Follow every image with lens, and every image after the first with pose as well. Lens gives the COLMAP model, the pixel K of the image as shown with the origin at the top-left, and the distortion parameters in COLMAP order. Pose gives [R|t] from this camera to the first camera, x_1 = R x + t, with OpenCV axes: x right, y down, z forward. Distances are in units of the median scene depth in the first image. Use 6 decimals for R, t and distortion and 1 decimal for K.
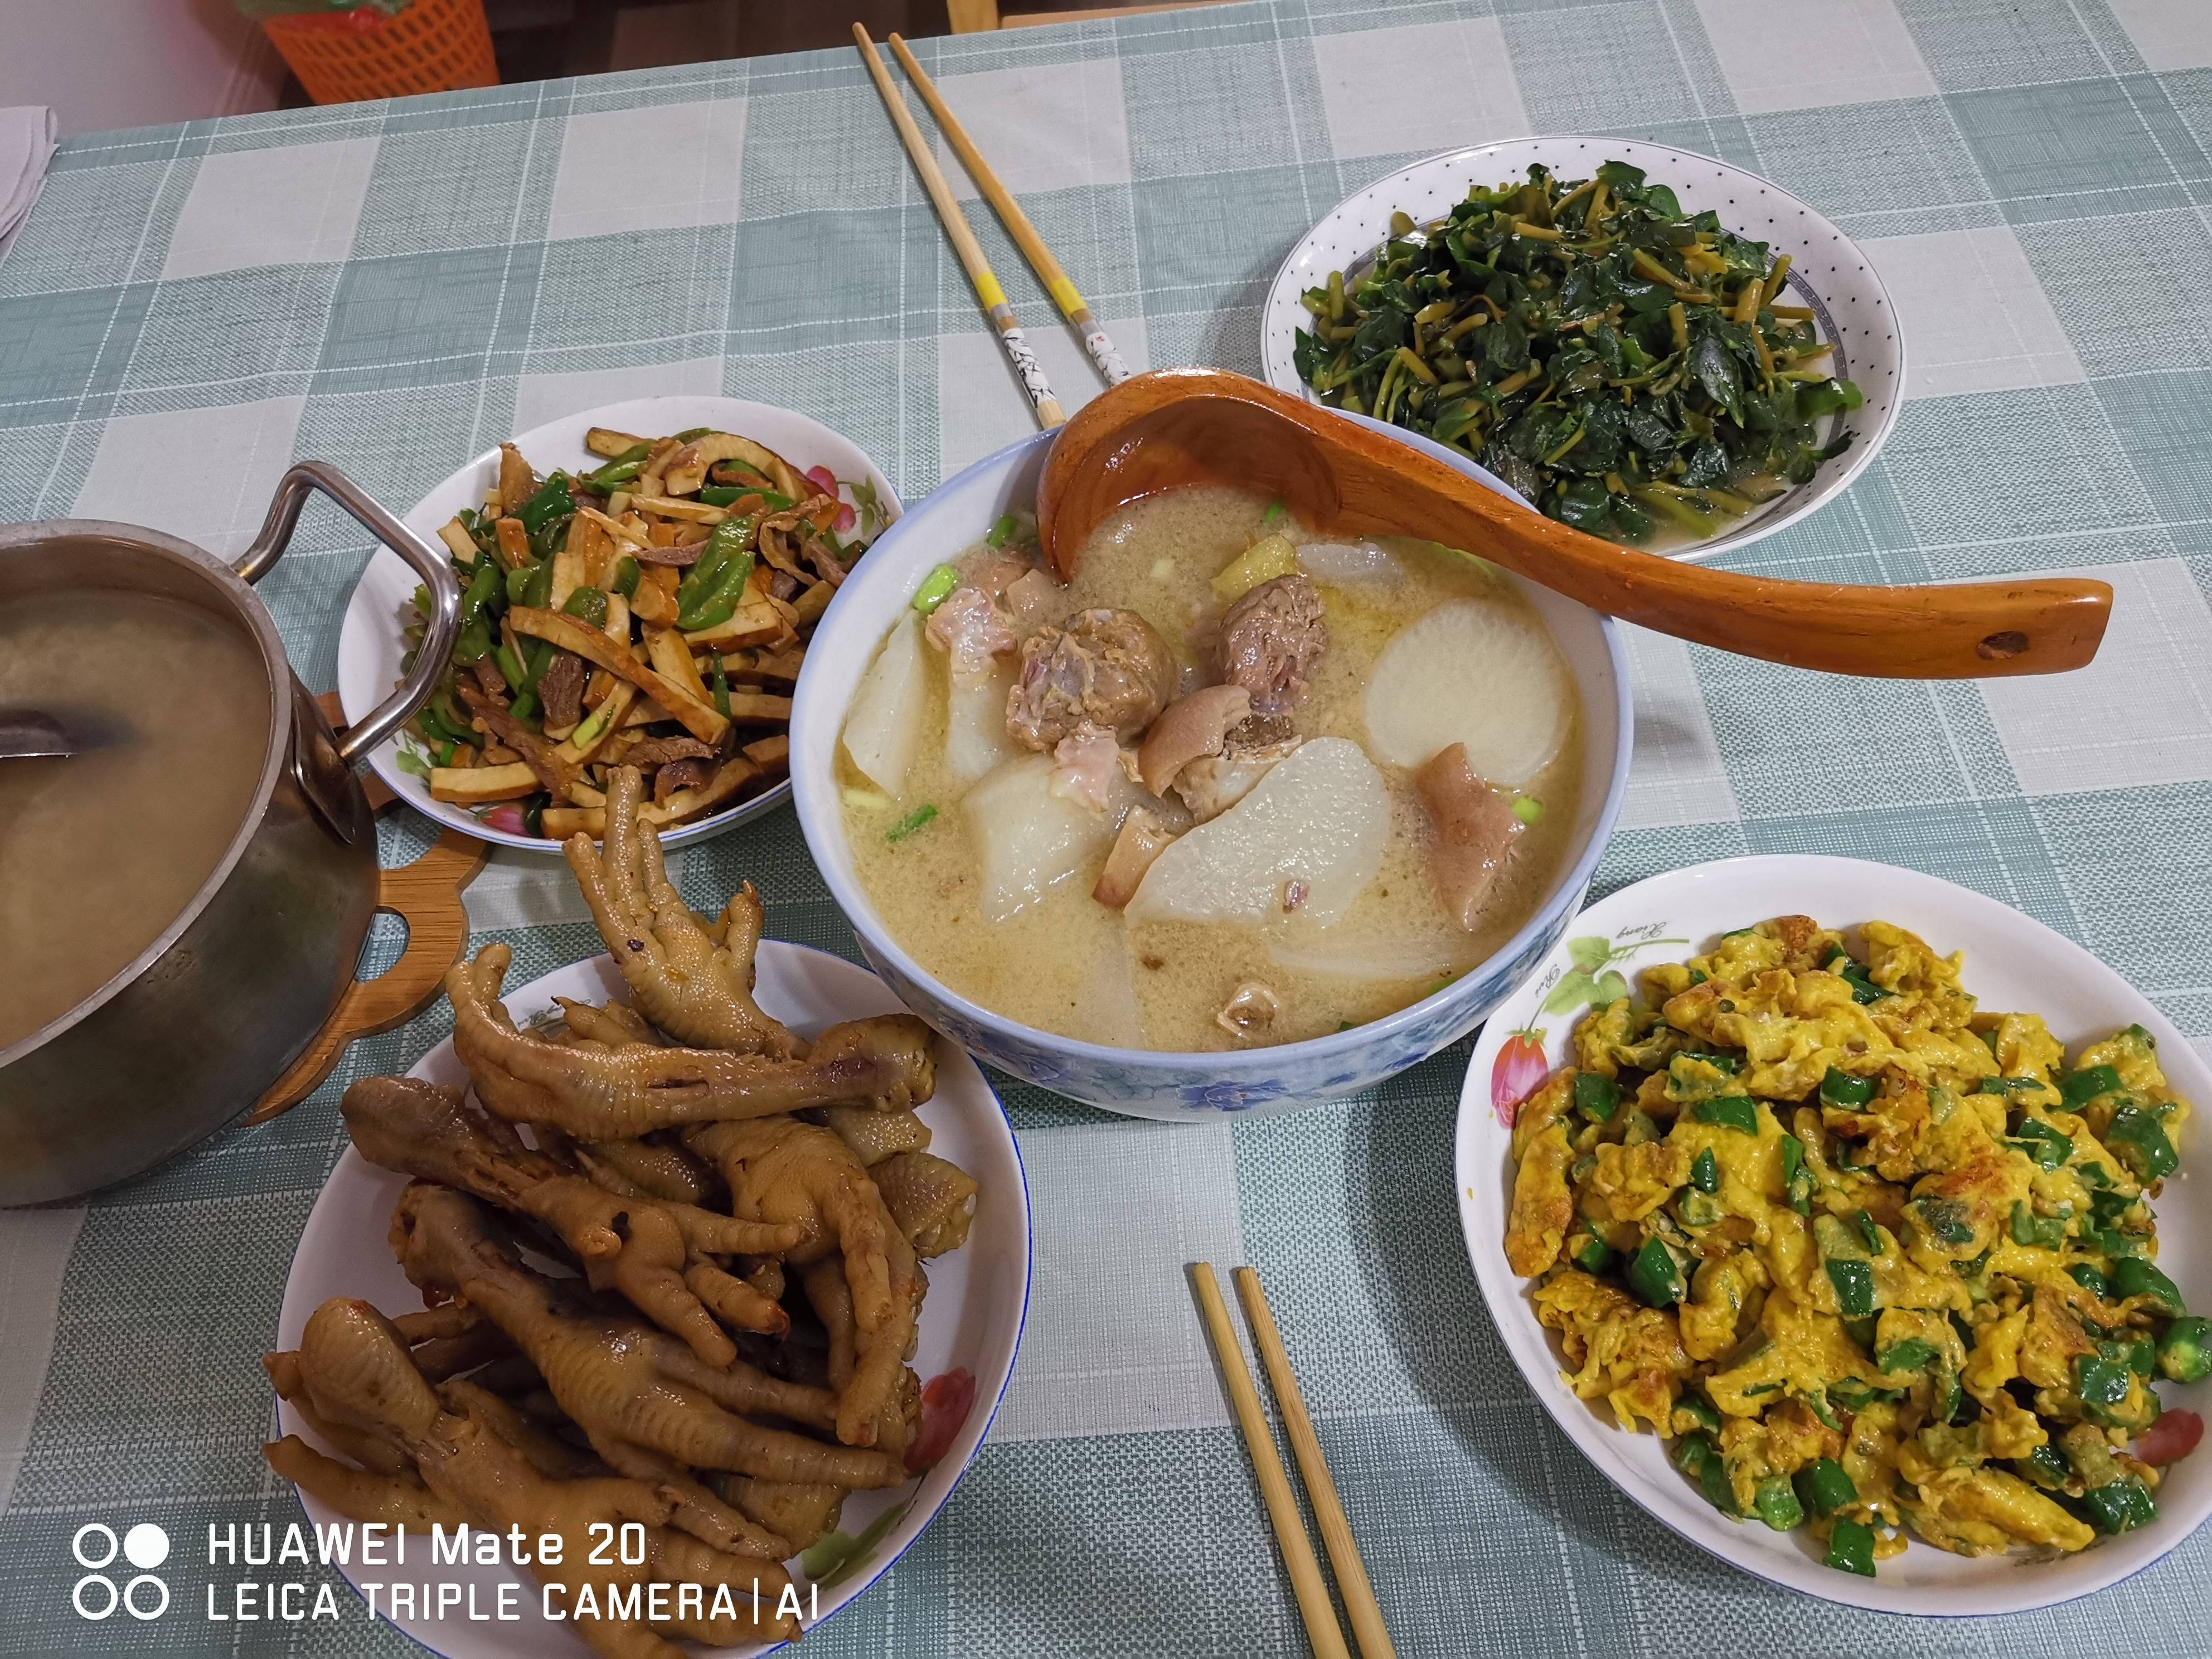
lens RADIAL K [[1787.6, 0, 1106.0], [0, 1787.6, 829.5], [0, 0, 1]] dist [0.044386, -0.117187]
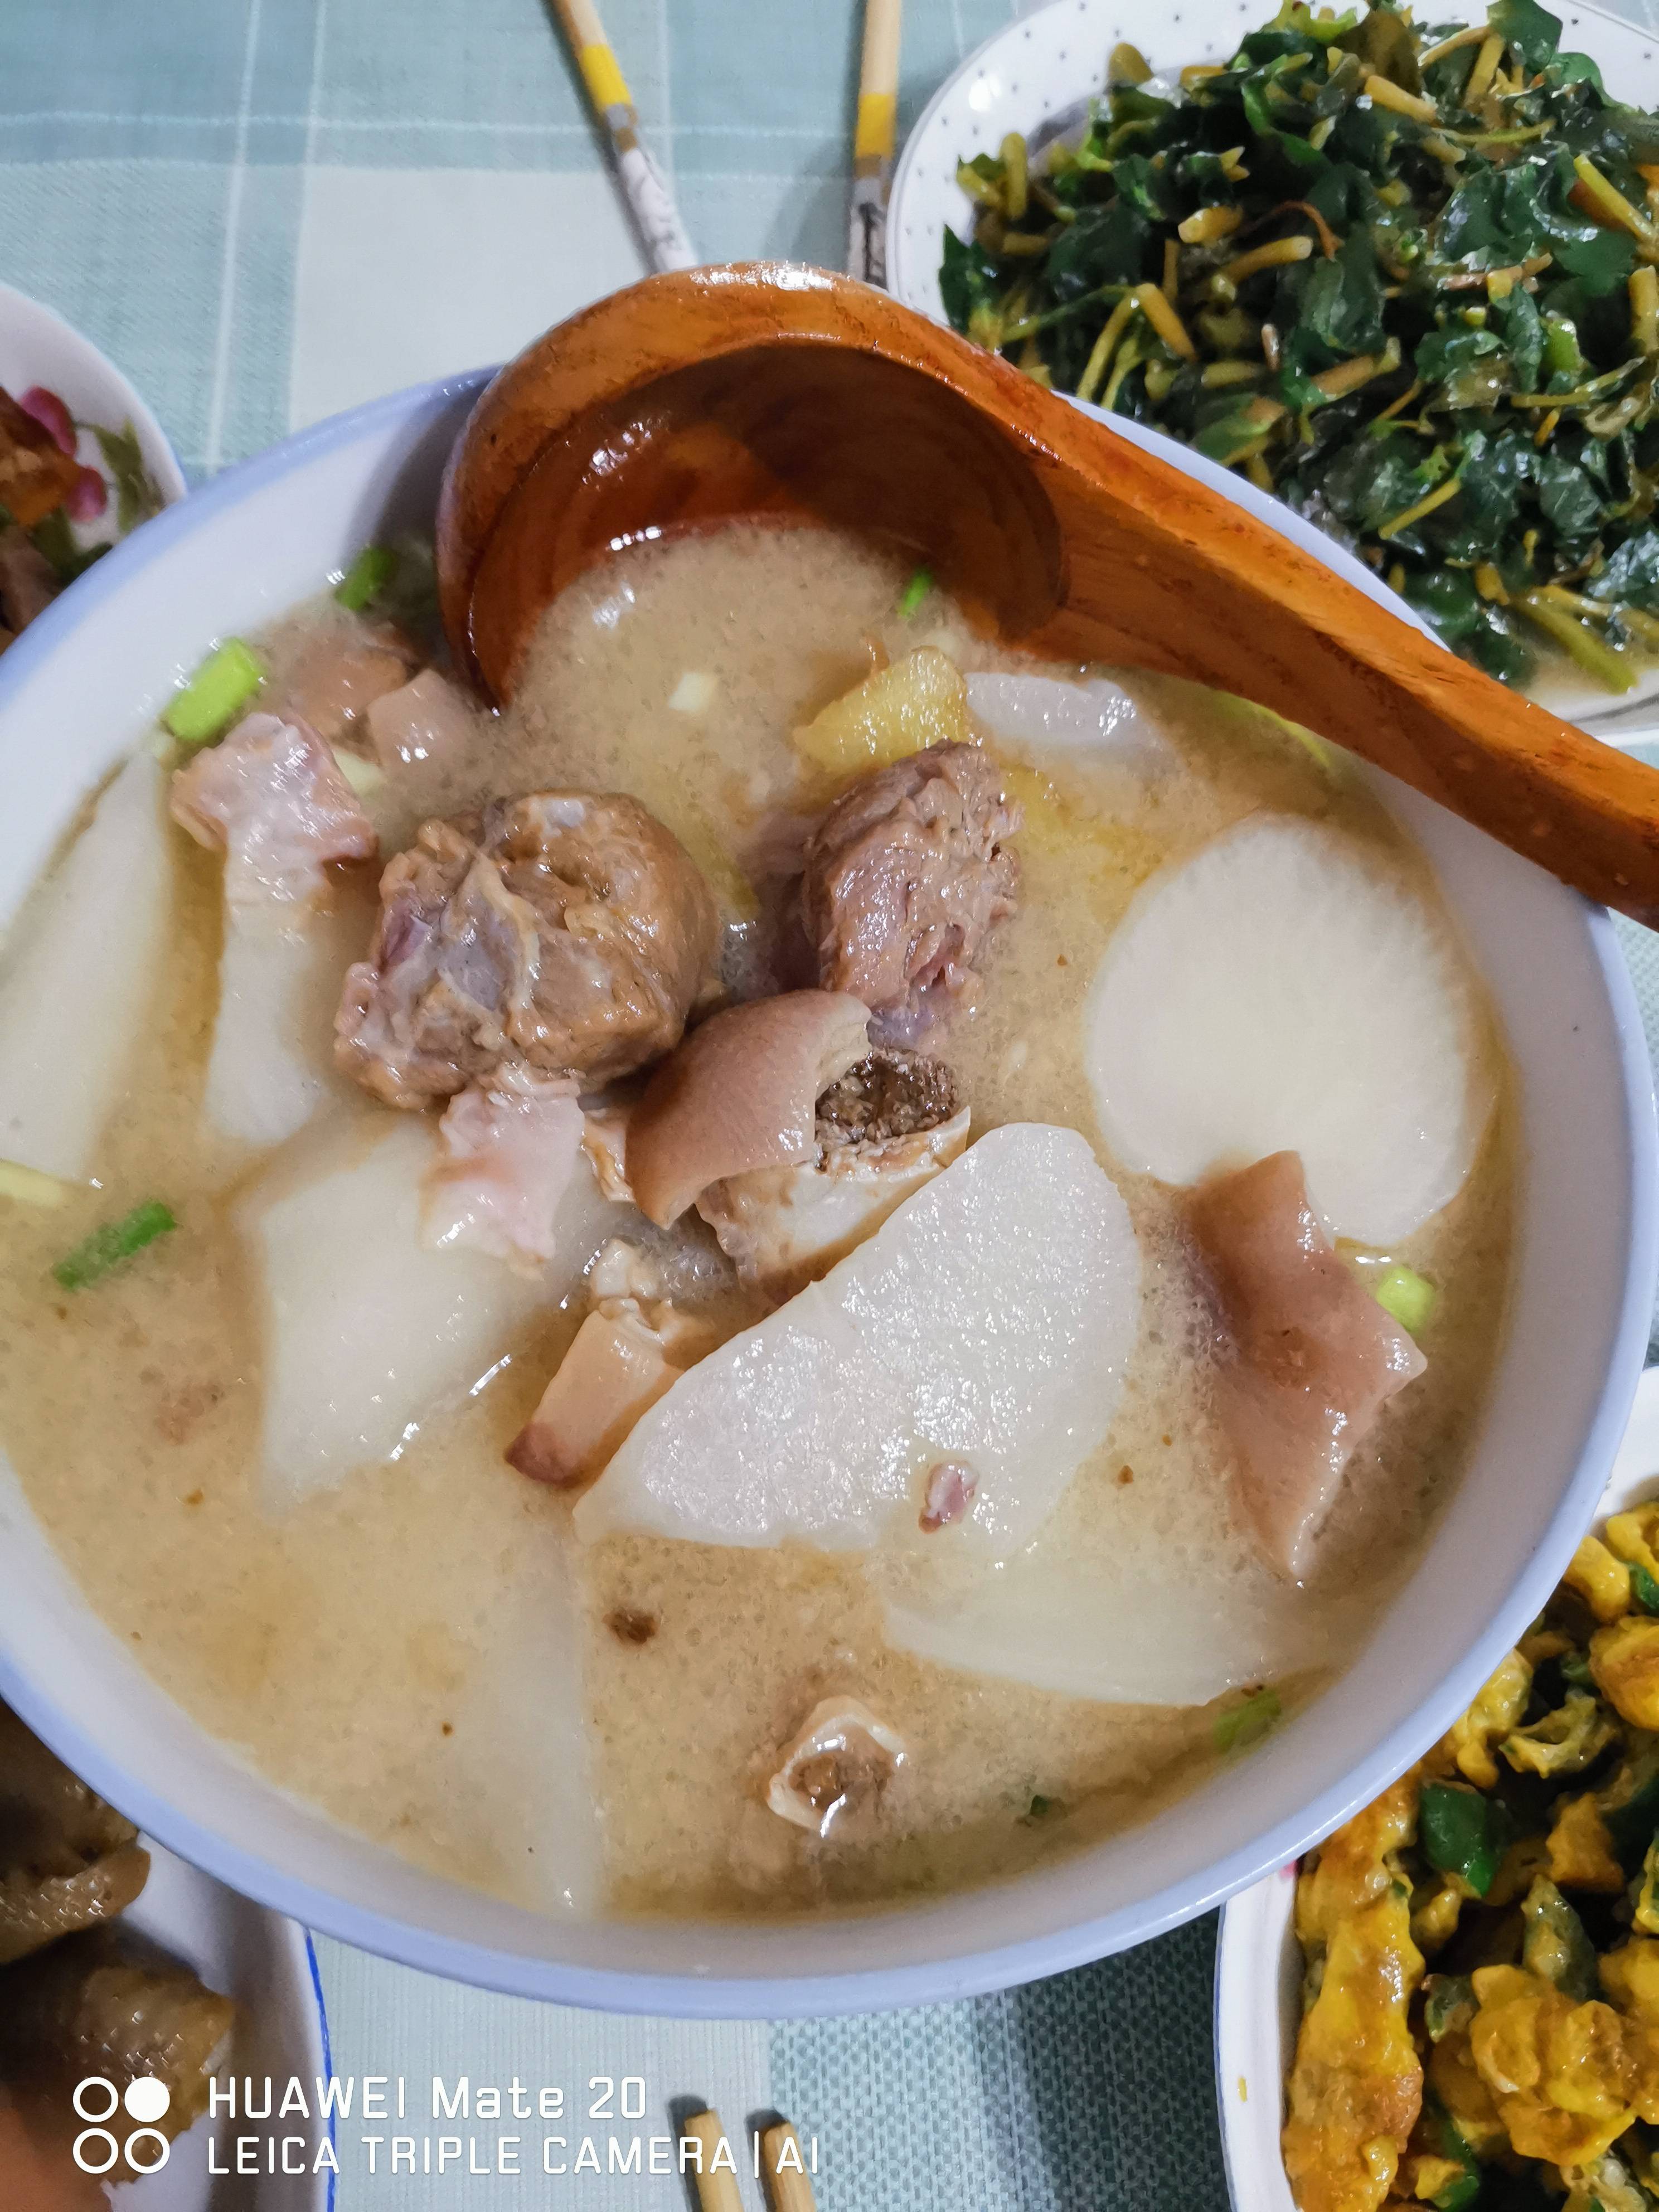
lens RADIAL K [[1787.6, 0, 829.5], [0, 1787.6, 1106.0], [0, 0, 1]] dist [0.044386, -0.117187]
pose [[0.986672, 0.054722, 0.153247, -0.001310], [-0.080113, 0.983074, 0.164763, -0.122701], [-0.141637, -0.174844, 0.974355, 0.511842]]
